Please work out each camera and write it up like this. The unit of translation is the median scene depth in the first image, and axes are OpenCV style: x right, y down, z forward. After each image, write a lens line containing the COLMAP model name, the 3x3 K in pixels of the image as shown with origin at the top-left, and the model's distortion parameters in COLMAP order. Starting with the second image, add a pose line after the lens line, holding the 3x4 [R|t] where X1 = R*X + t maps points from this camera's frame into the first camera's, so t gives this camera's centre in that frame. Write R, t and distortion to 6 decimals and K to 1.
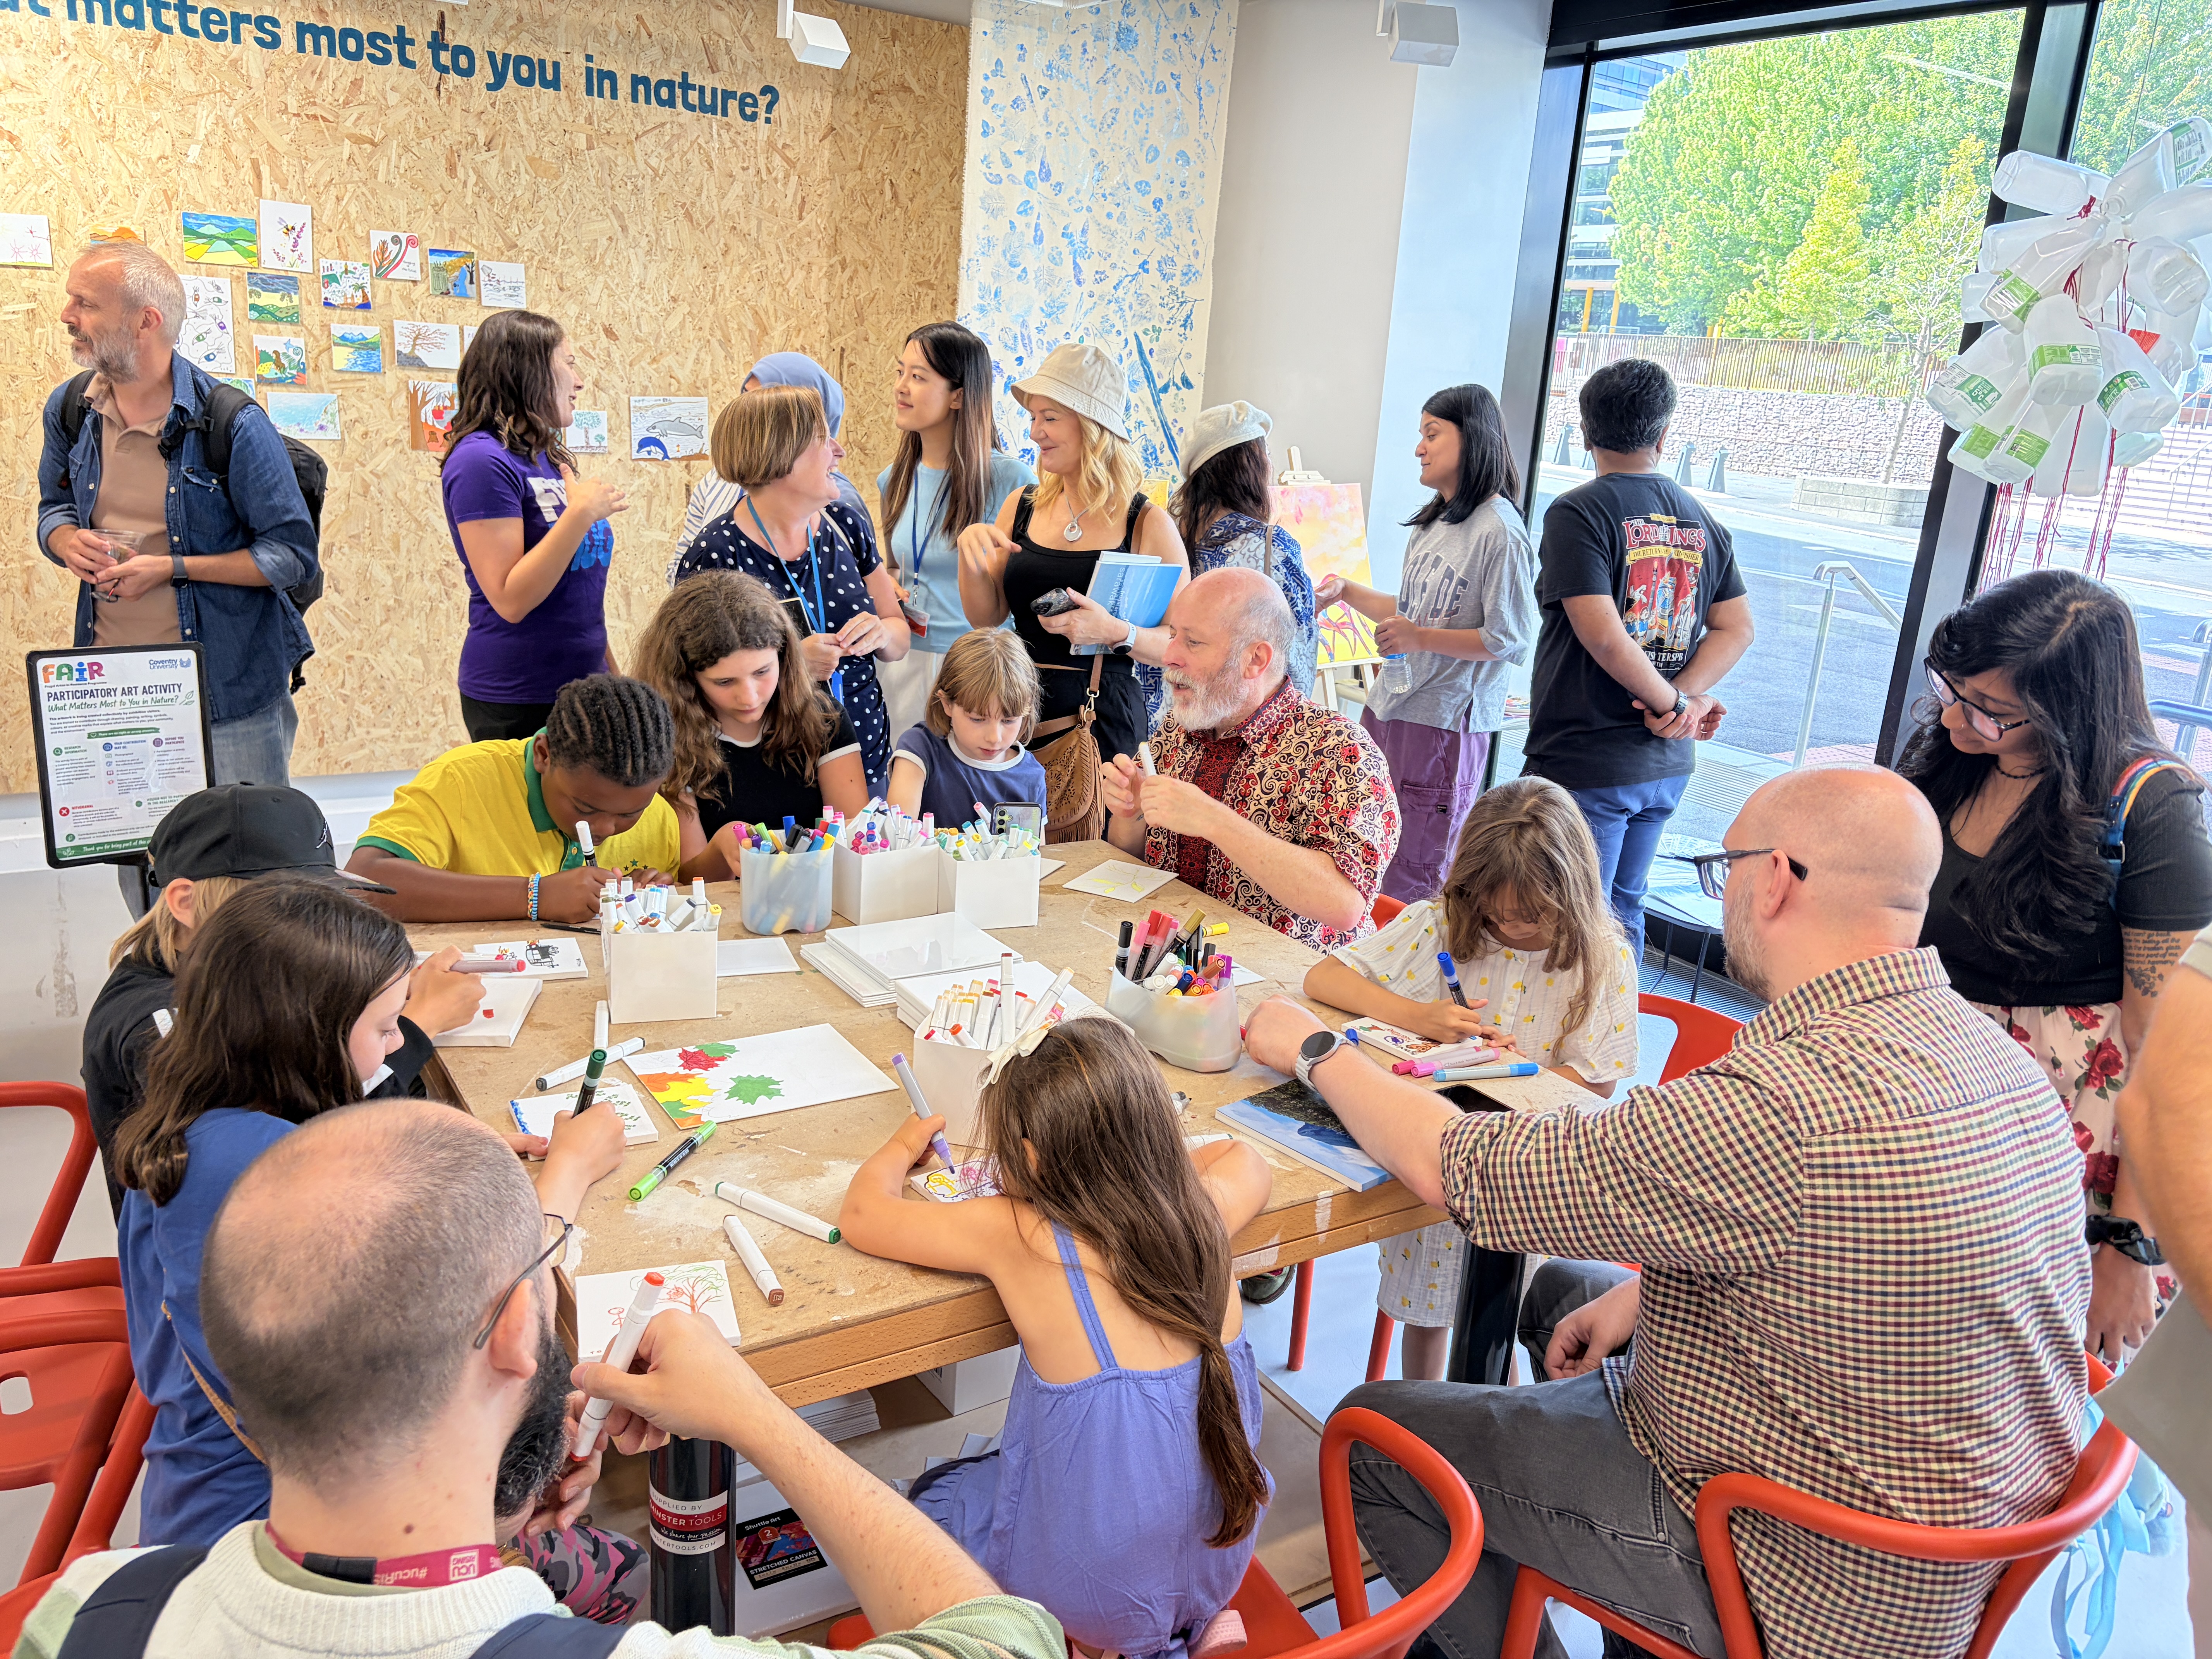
lens RADIAL K [[1635.8, 0, 1124.6], [0, 1635.8, 842.1], [0, 0, 1]] dist [0.025837, -0.030690]
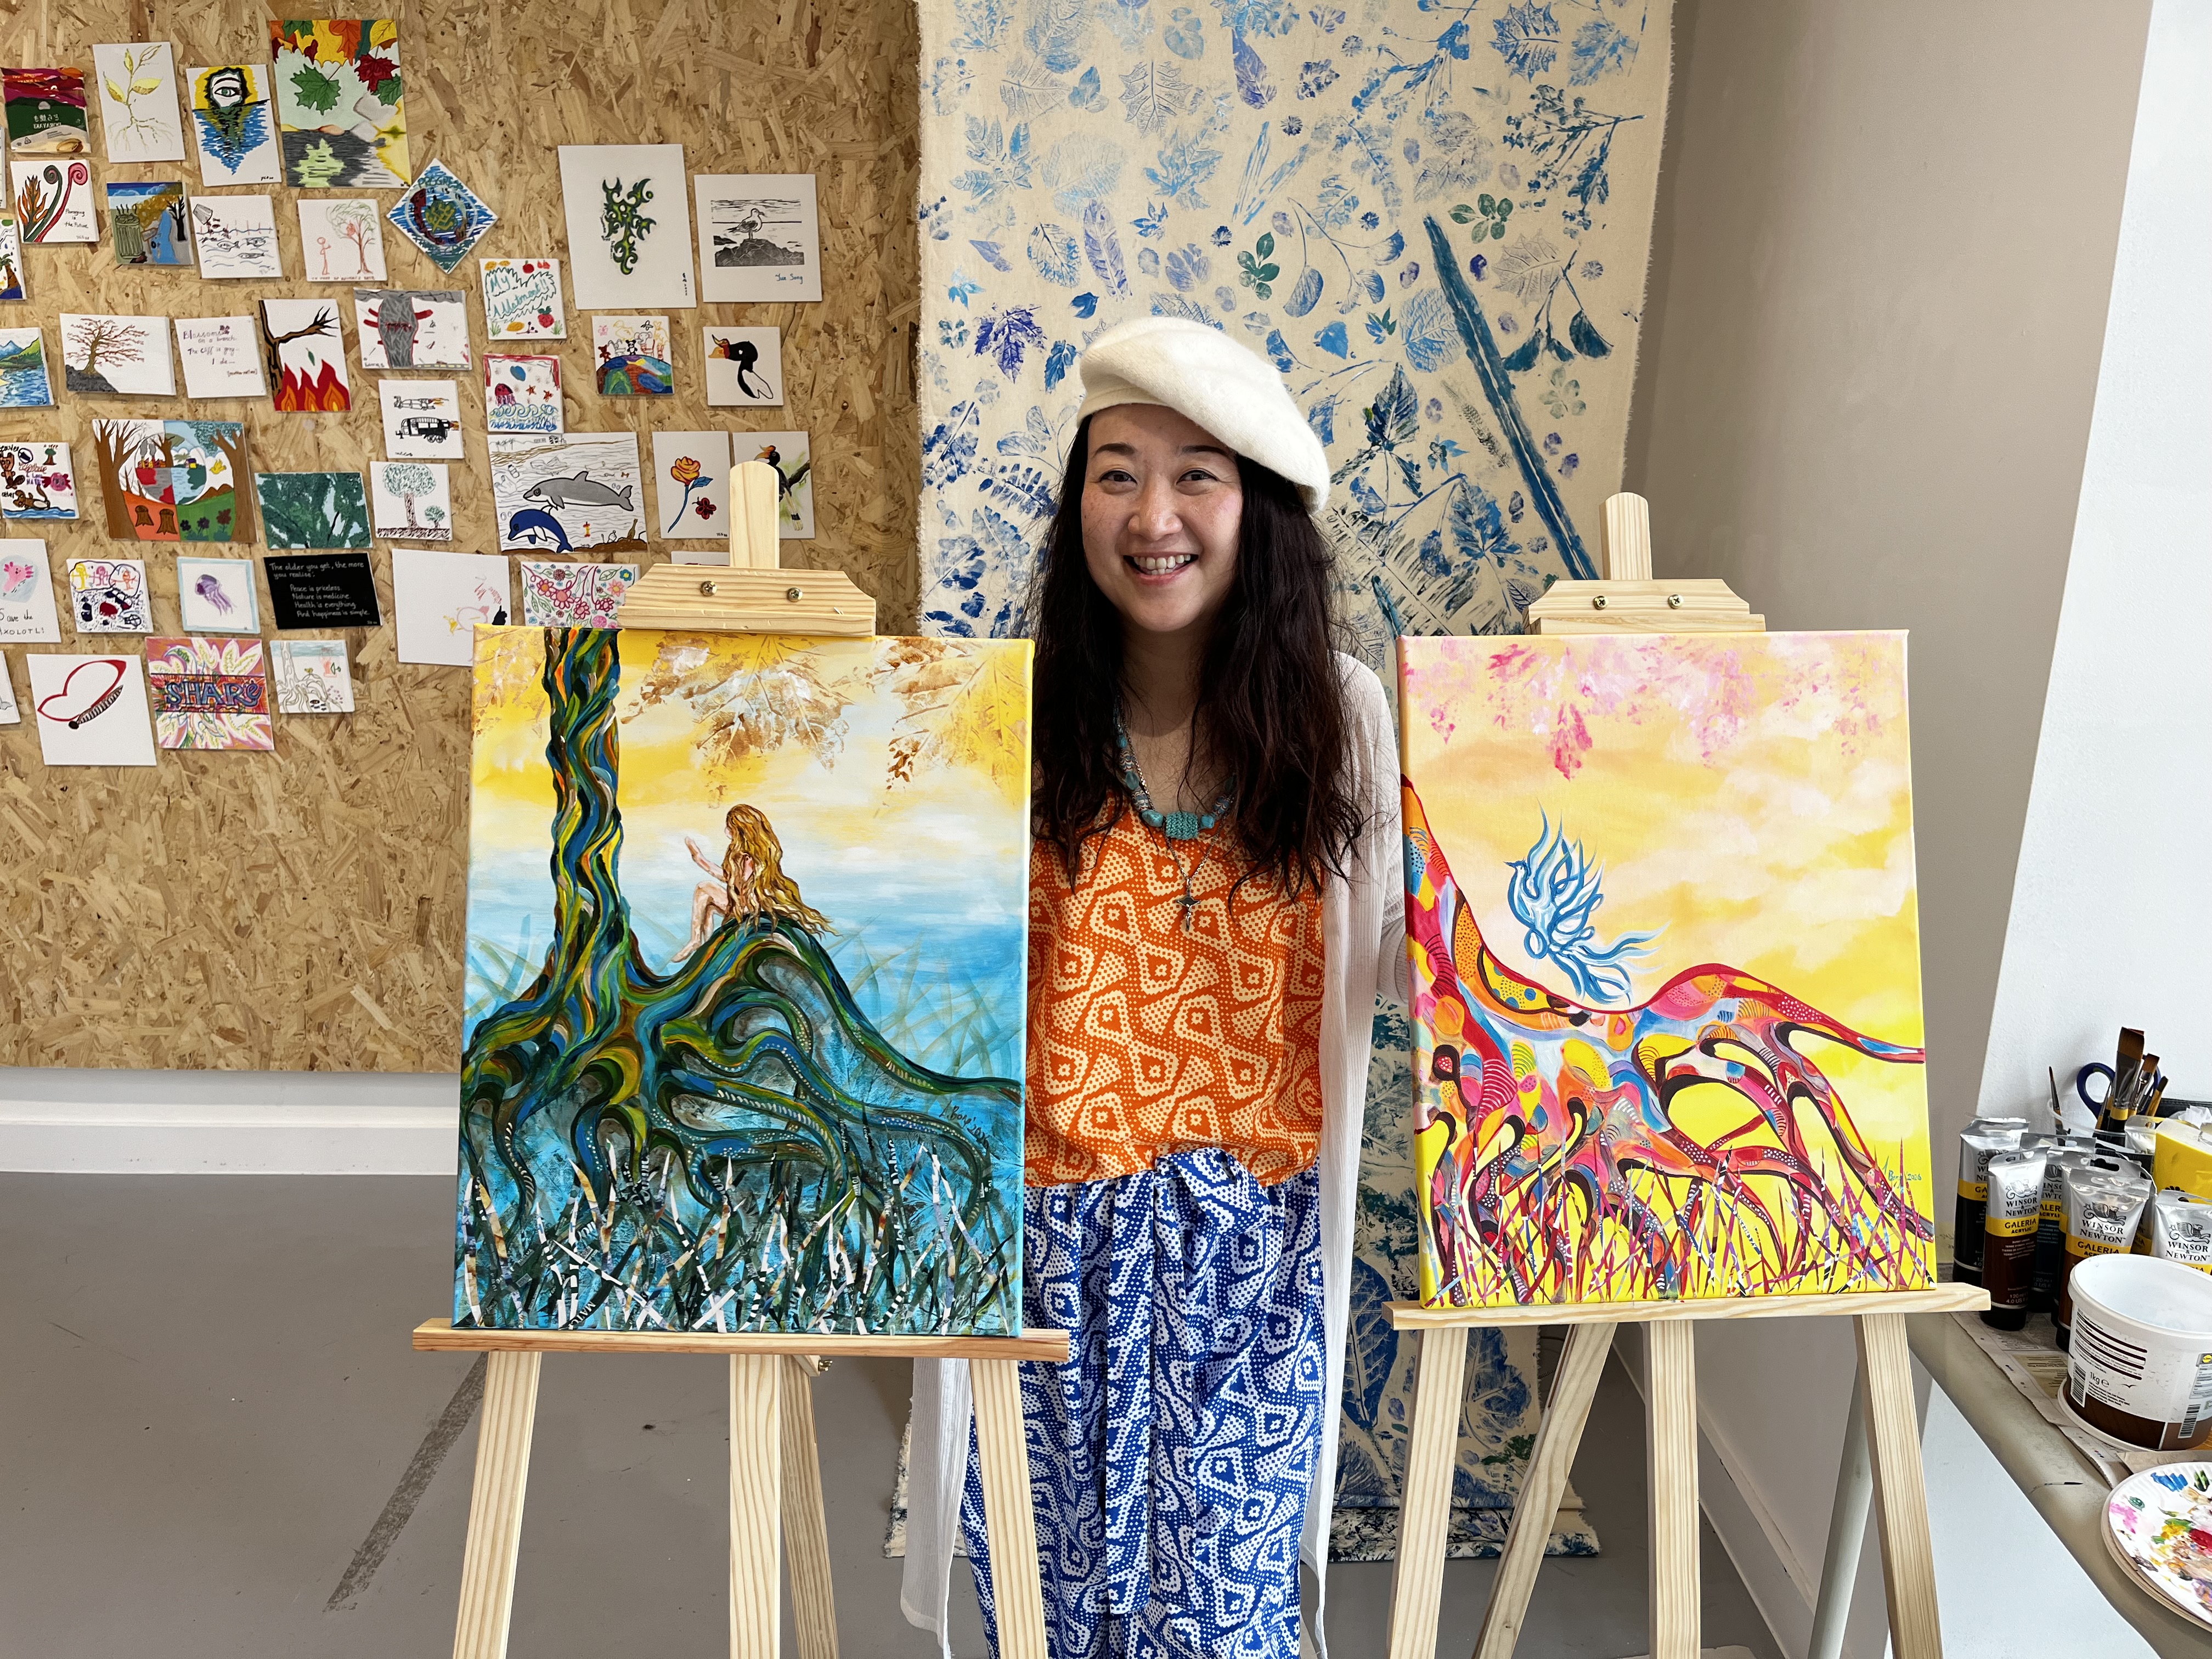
lens RADIAL K [[1704.8, 0, 1094.2], [0, 1704.8, 875.4], [0, 0, 1]] dist [0.048029, -0.073874]
pose [[0.852700, 0.088697, -0.514817, 0.179061], [-0.104983, 0.994471, -0.002551, -0.159060], [0.511744, 0.056222, 0.857296, 0.676227]]
